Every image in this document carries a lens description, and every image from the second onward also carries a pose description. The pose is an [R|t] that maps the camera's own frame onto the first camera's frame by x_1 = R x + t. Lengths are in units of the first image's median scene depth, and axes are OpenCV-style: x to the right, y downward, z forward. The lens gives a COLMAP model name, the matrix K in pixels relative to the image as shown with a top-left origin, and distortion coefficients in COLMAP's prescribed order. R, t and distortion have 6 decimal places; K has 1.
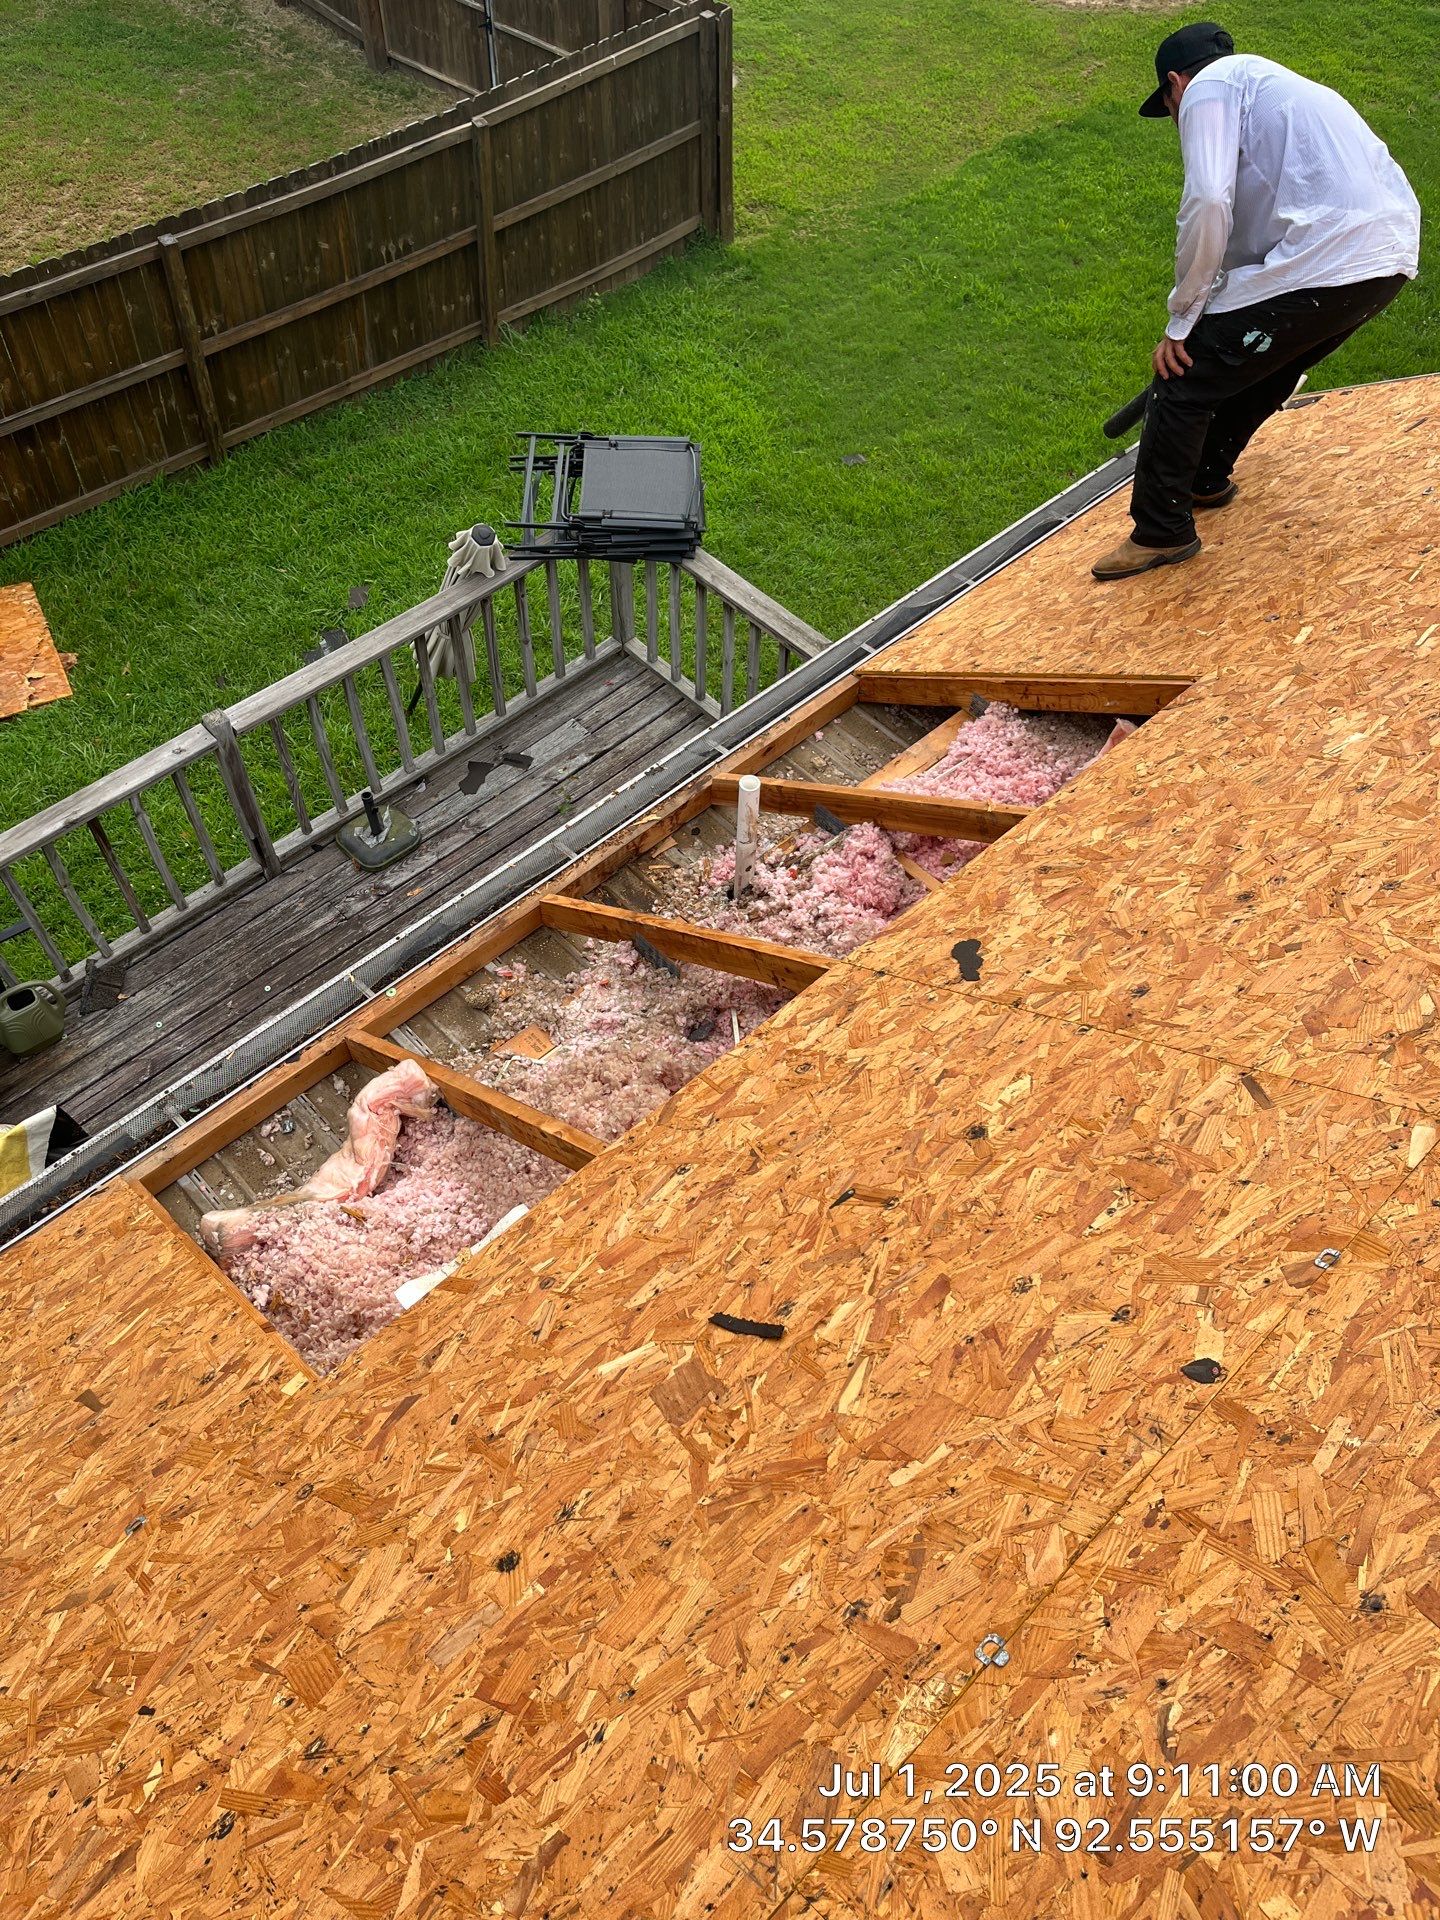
lens RADIAL K [[1440.0, 0, 721.6], [0, 1440.0, 994.0], [0, 0, 1]] dist [0.047728, -0.037133]
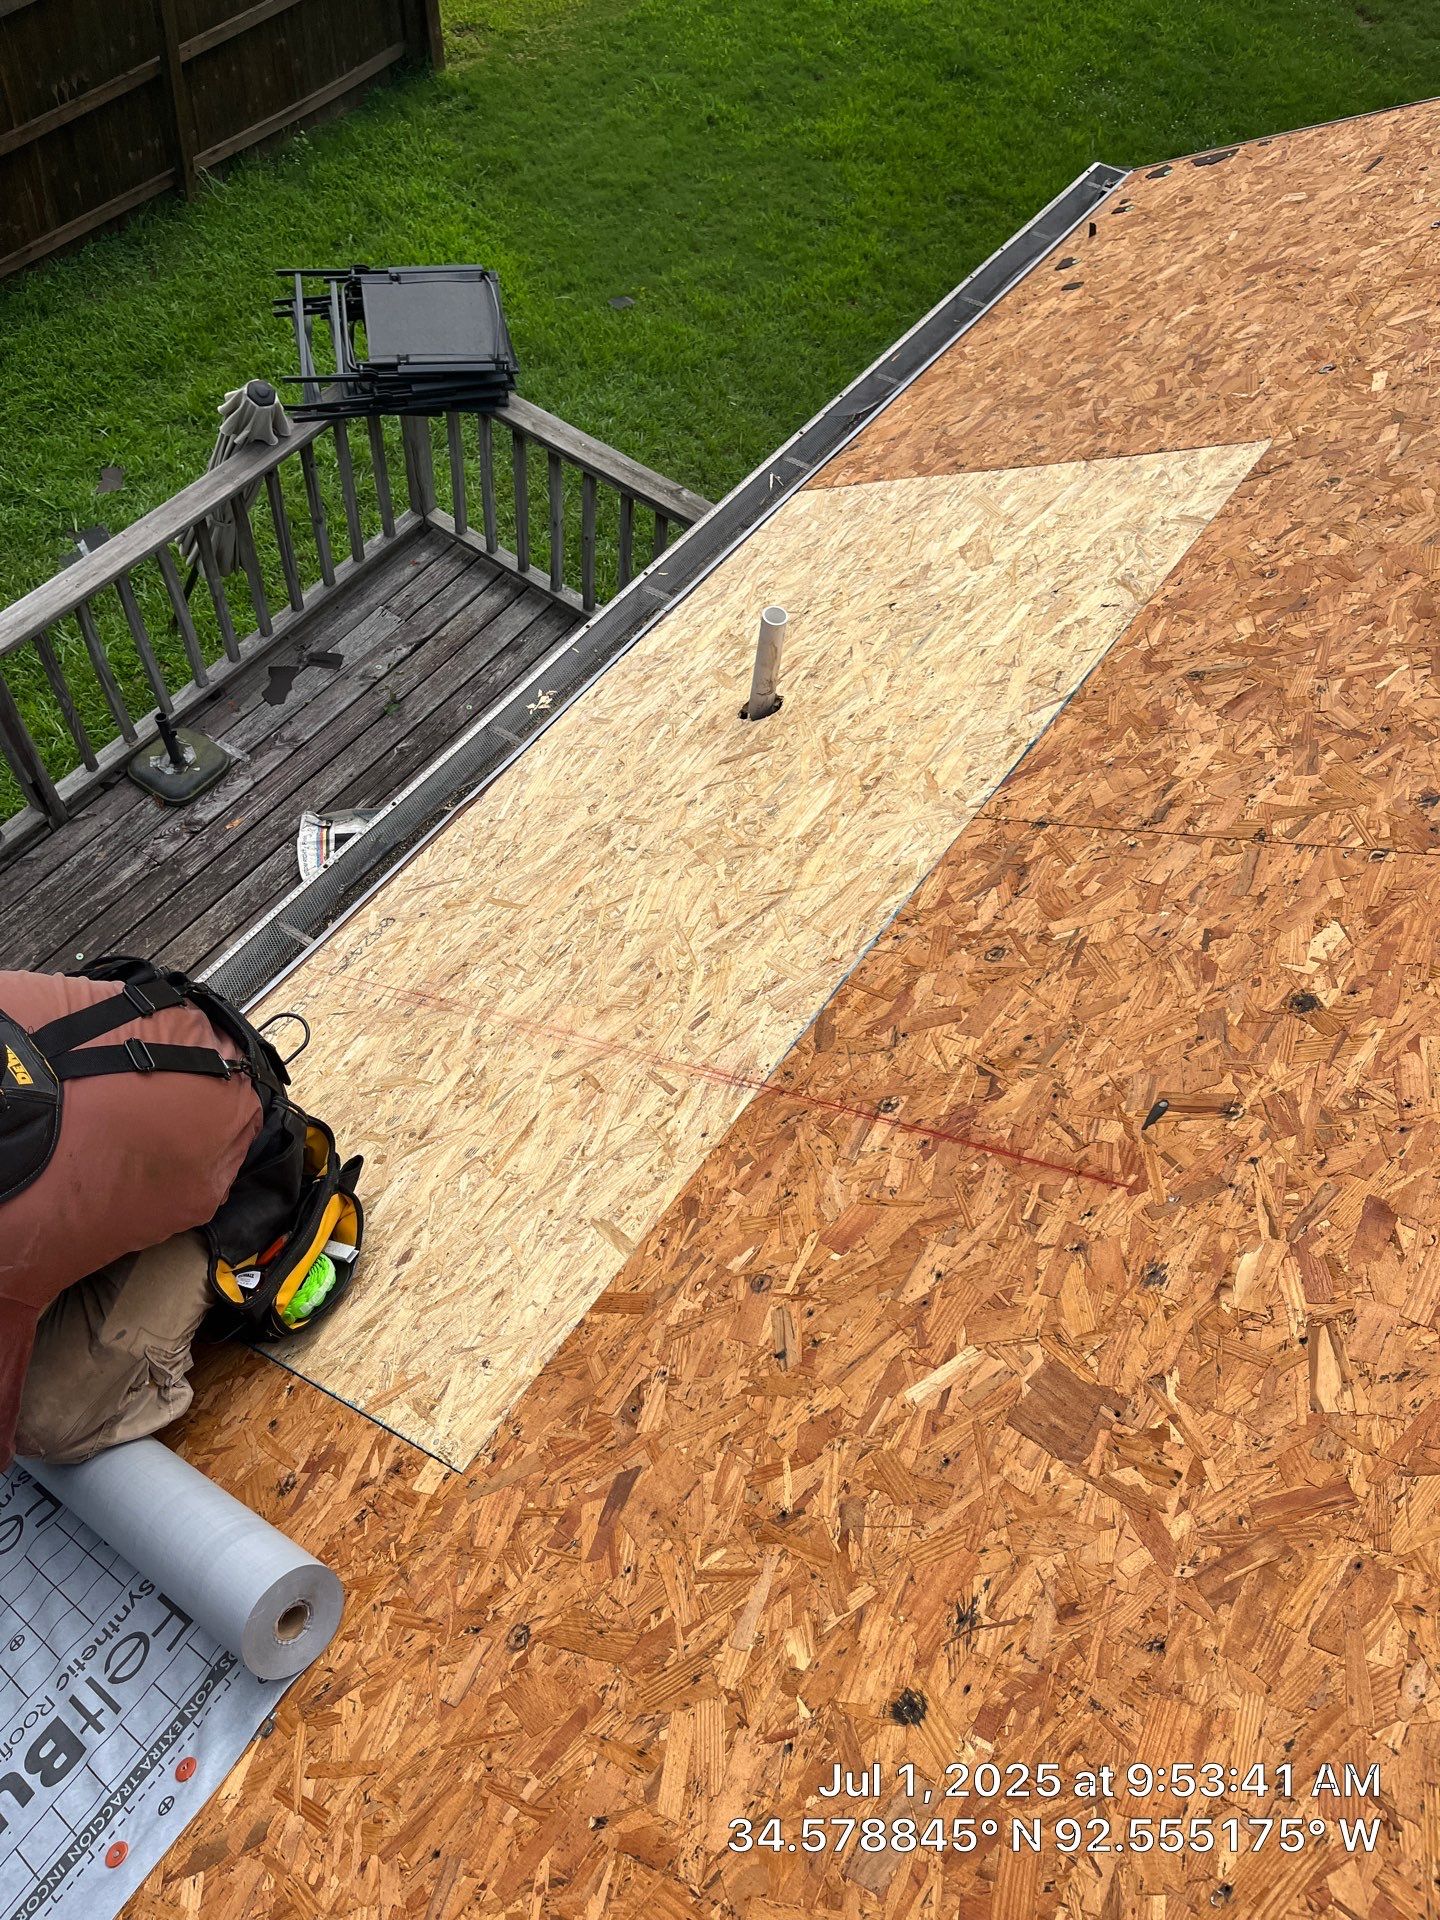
lens RADIAL K [[1449.2, 0, 733.3], [0, 1449.2, 972.6], [0, 0, 1]] dist [0.068095, -0.089897]
pose [[0.977279, -0.138040, 0.160841, -0.077879], [0.128469, 0.989344, 0.068508, -0.004055], [-0.168584, -0.046288, 0.984600, 0.089870]]
